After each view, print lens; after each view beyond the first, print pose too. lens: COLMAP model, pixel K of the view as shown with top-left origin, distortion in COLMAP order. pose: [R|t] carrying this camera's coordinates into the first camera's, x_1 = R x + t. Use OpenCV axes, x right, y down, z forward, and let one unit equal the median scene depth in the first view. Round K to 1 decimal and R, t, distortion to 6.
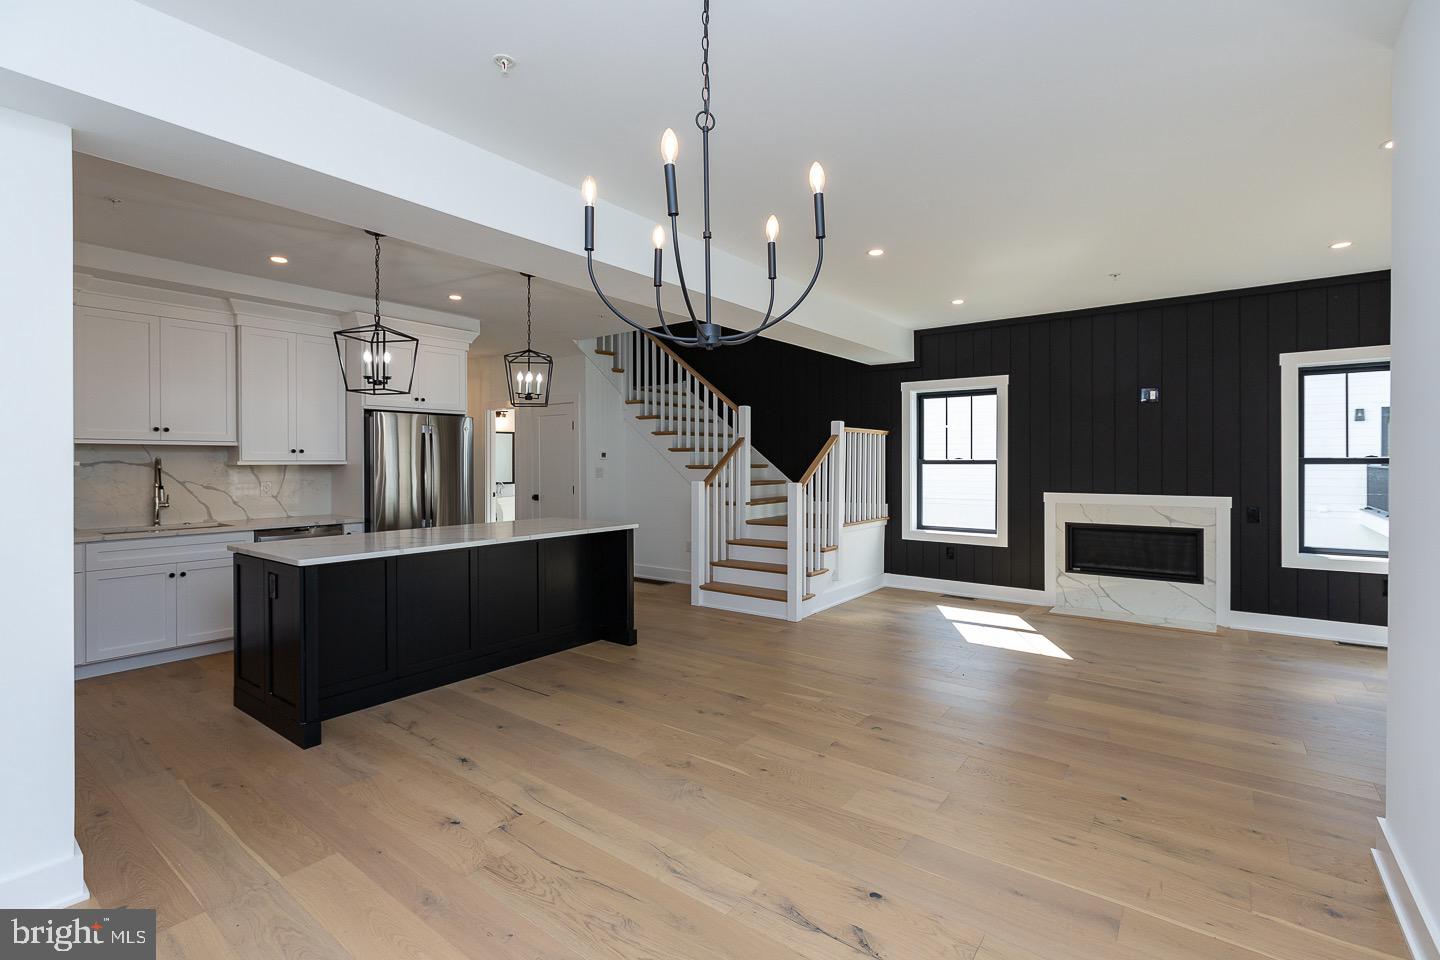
lens RADIAL K [[657.7, 0, 711.1], [0, 657.7, 471.4], [0, 0, 1]] dist [0.000123, 0.000742]
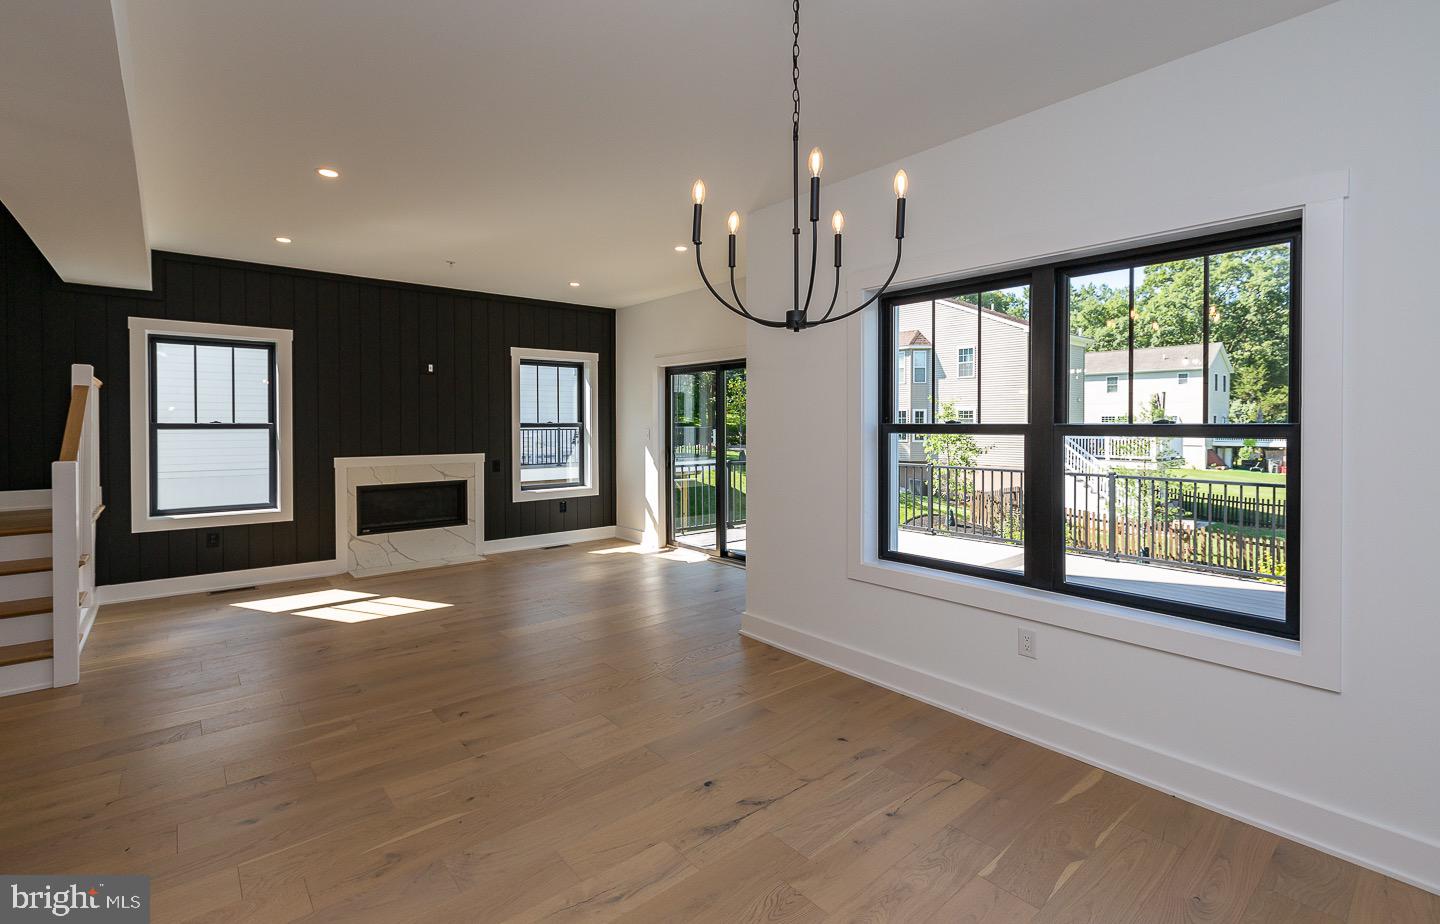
lens RADIAL K [[652.7, 0, 720.8], [0, 652.7, 429.6], [0, 0, 1]] dist [-0.000306, -0.000345]
pose [[0.199345, -0.006765, 0.979906, -0.346542], [0.014136, 0.999892, 0.004027, -0.005437], [-0.979828, 0.013049, 0.199419, 0.273327]]
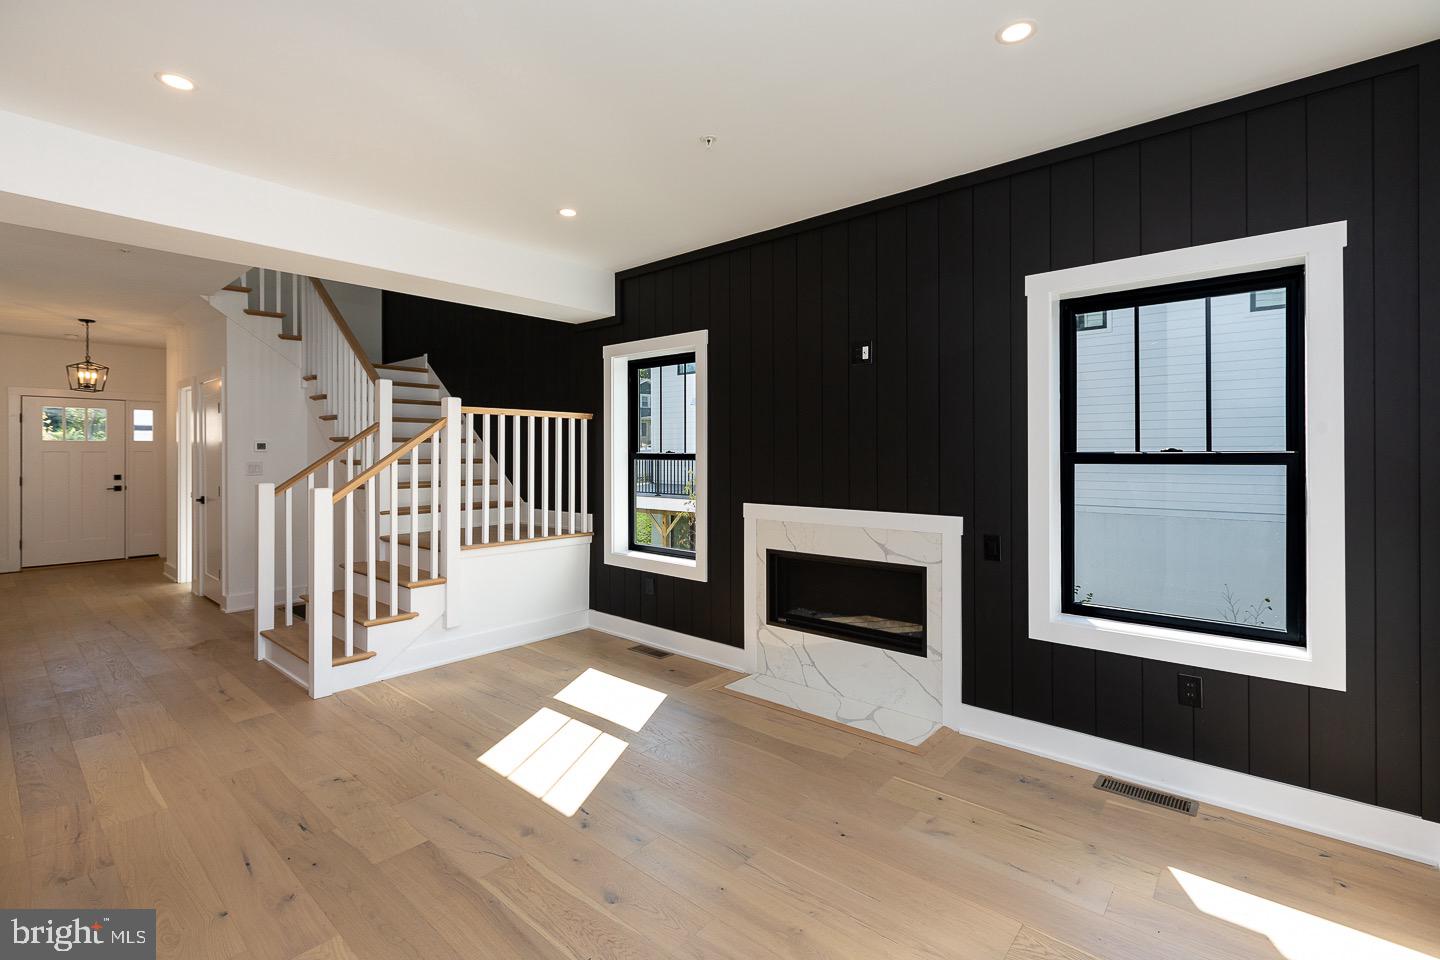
lens RADIAL K [[657.7, 0, 723.2], [0, 657.7, 461.5], [0, 0, 1]] dist [0.000123, 0.000742]
pose [[0.997953, 0.004143, -0.063823, 0.572092], [-0.004450, 0.999979, -0.004670, -0.007742], [0.063803, 0.004944, 0.997950, 0.356692]]
